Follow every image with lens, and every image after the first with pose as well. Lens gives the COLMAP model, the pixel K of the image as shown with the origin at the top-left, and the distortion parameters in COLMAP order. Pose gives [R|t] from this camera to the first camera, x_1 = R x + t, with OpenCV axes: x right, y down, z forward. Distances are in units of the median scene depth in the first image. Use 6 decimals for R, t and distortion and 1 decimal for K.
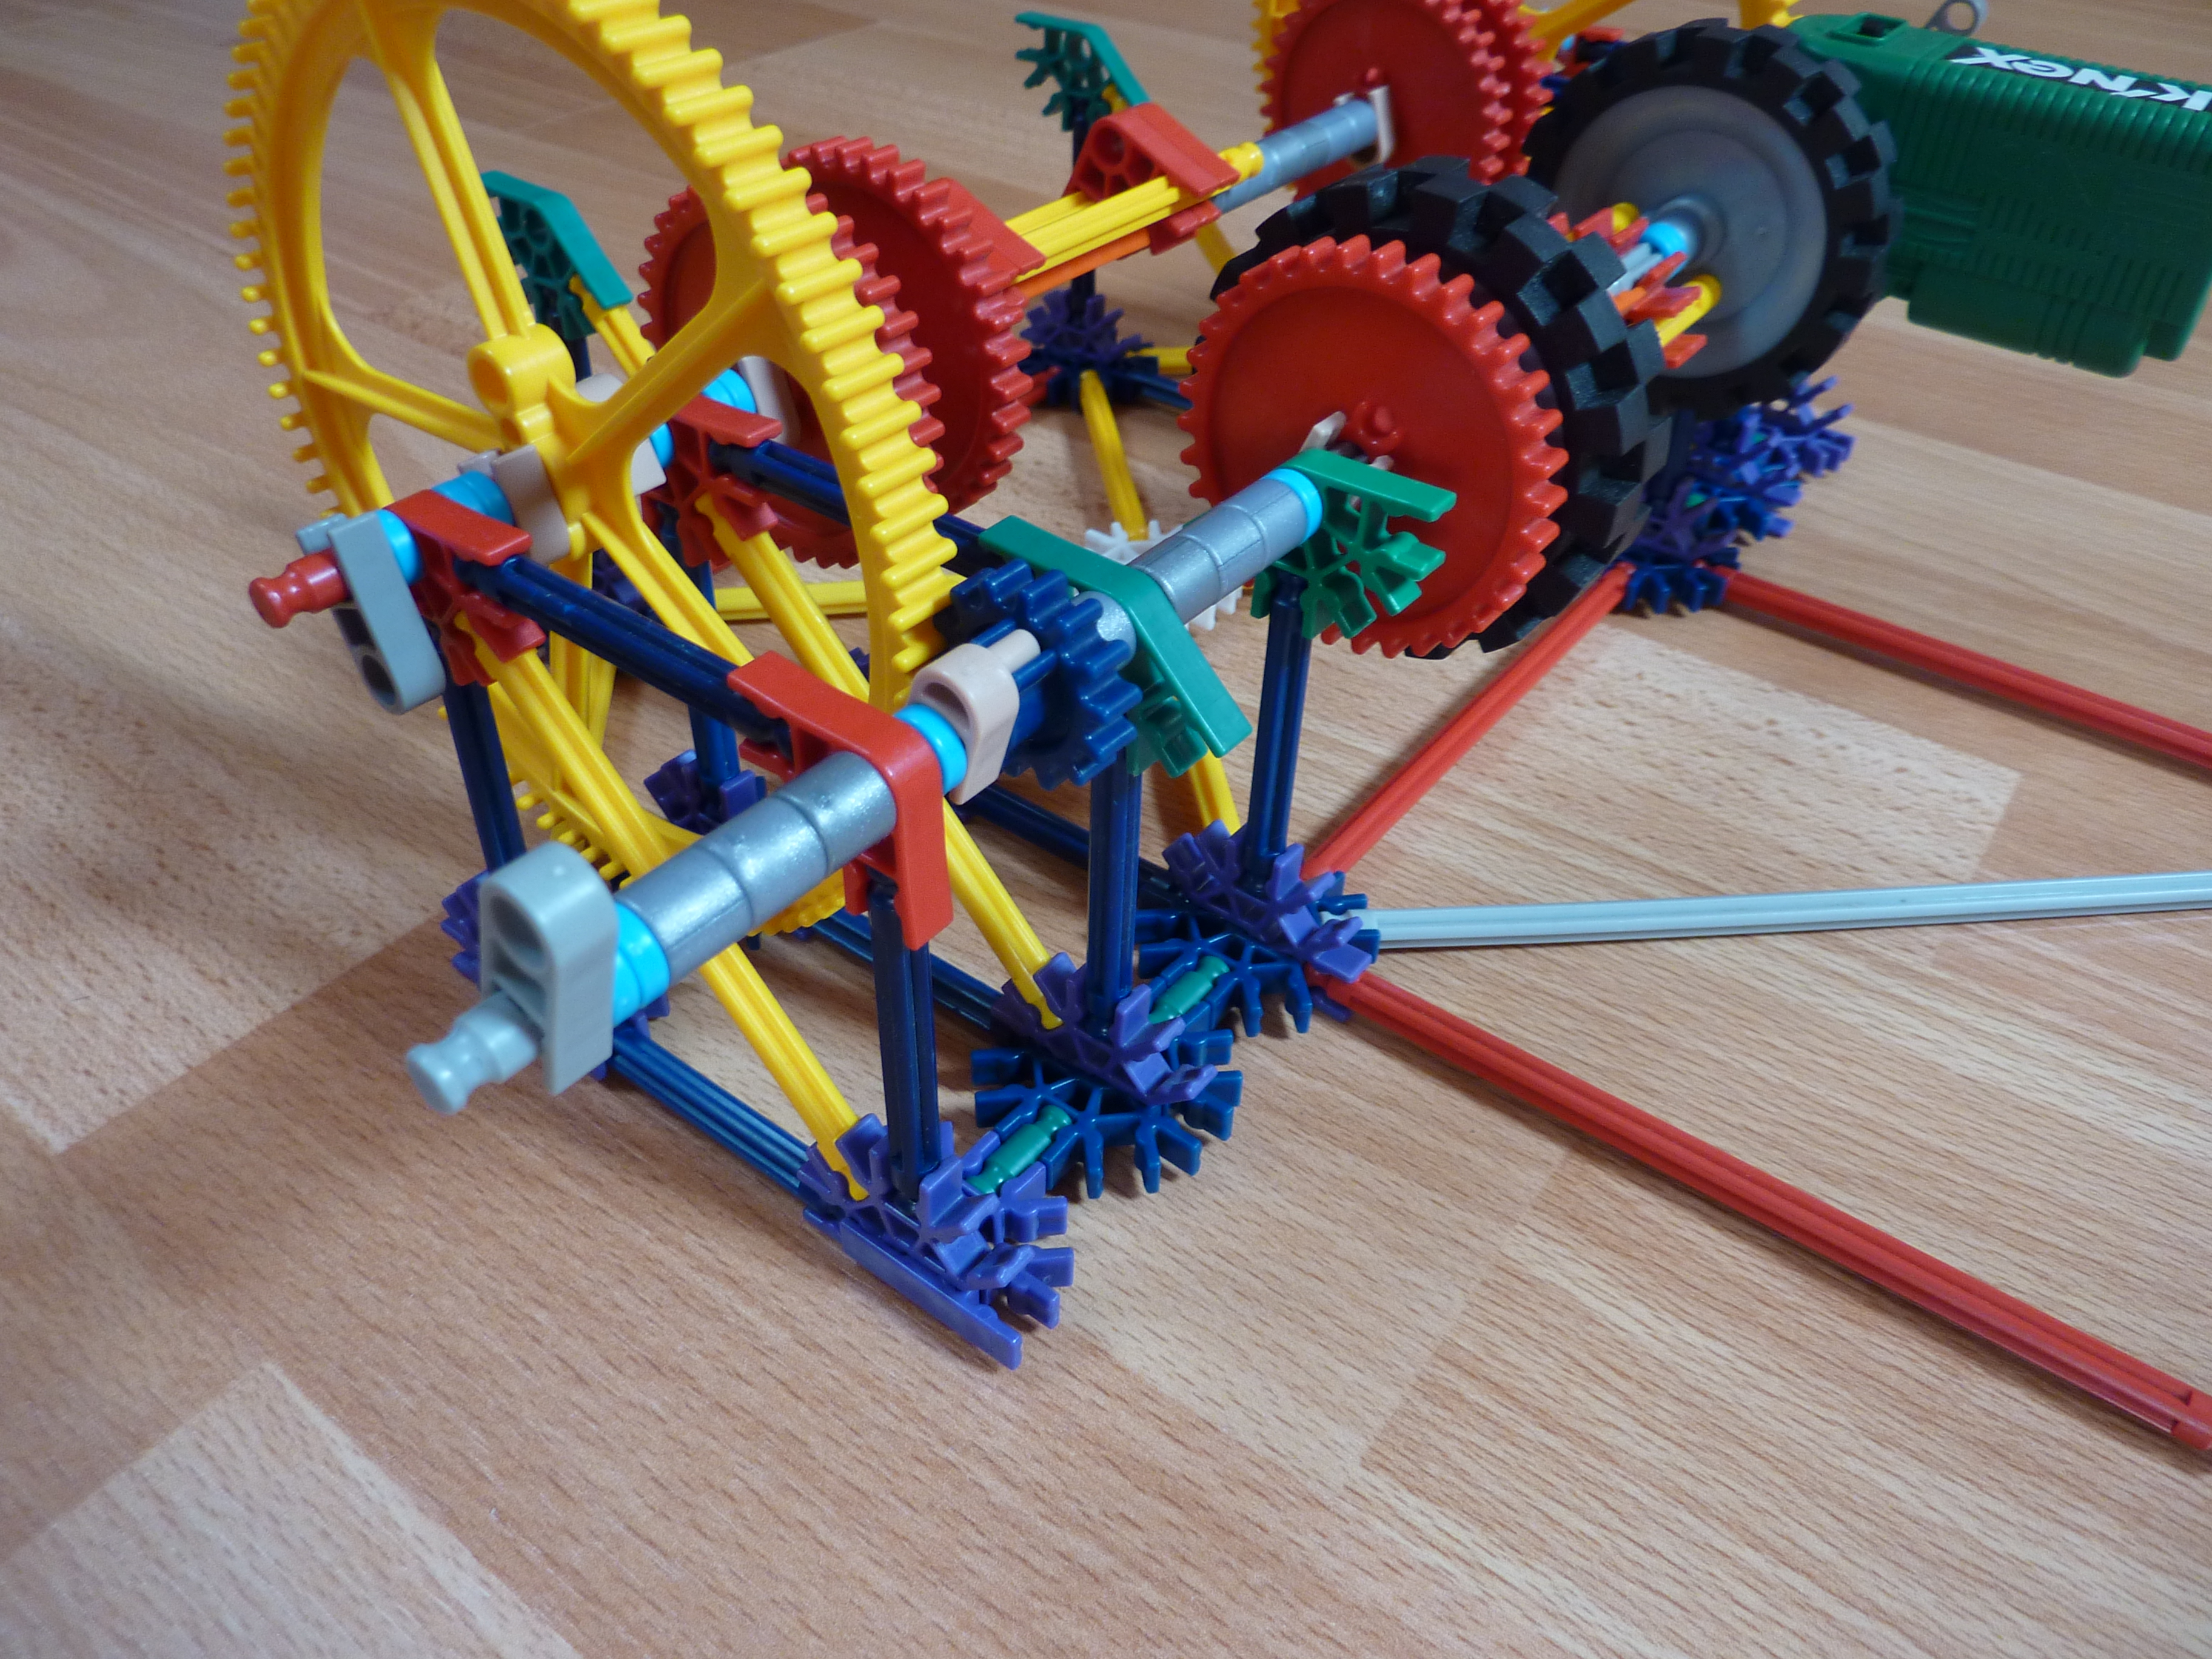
lens RADIAL K [[1605.4, 0, 1106.0], [0, 1605.4, 829.5], [0, 0, 1]] dist [-0.034611, -0.006172]
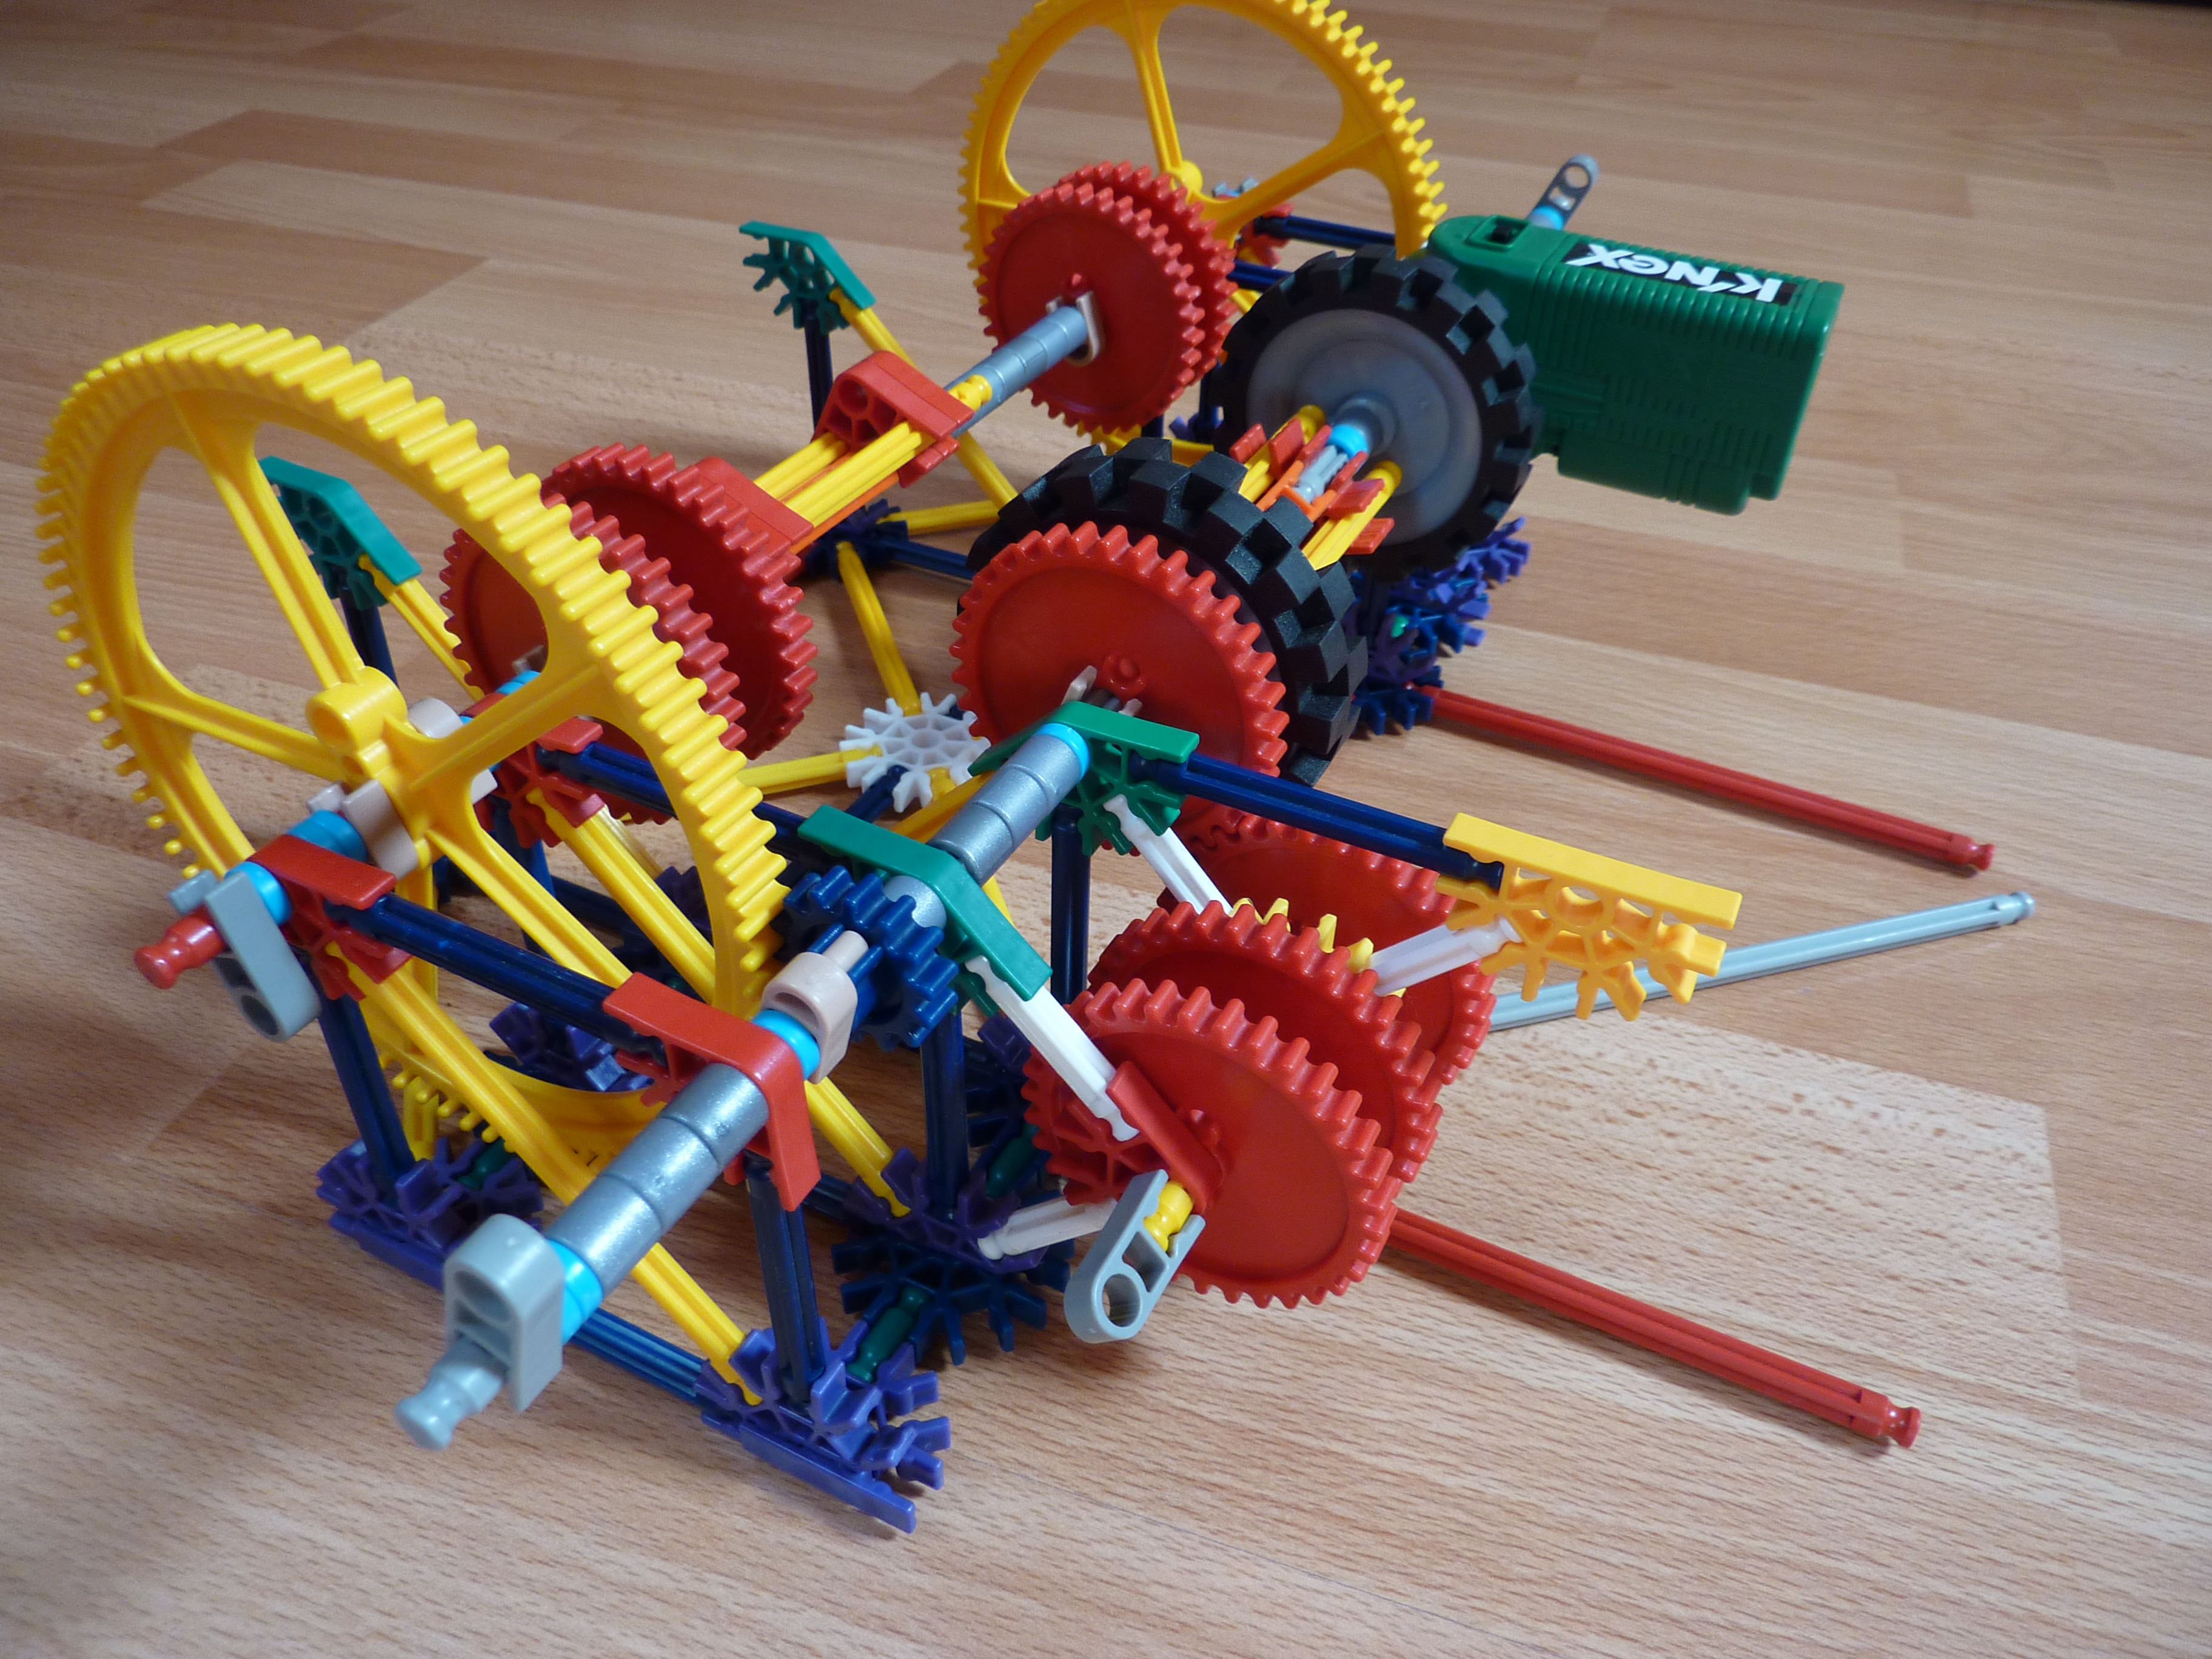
lens RADIAL K [[1605.4, 0, 1106.0], [0, 1605.4, 829.5], [0, 0, 1]] dist [-0.034611, -0.006172]
pose [[0.983472, -0.115505, 0.139431, -0.018288], [0.116992, 0.993130, -0.002487, -0.132434], [-0.138185, 0.018758, 0.990229, -0.151965]]
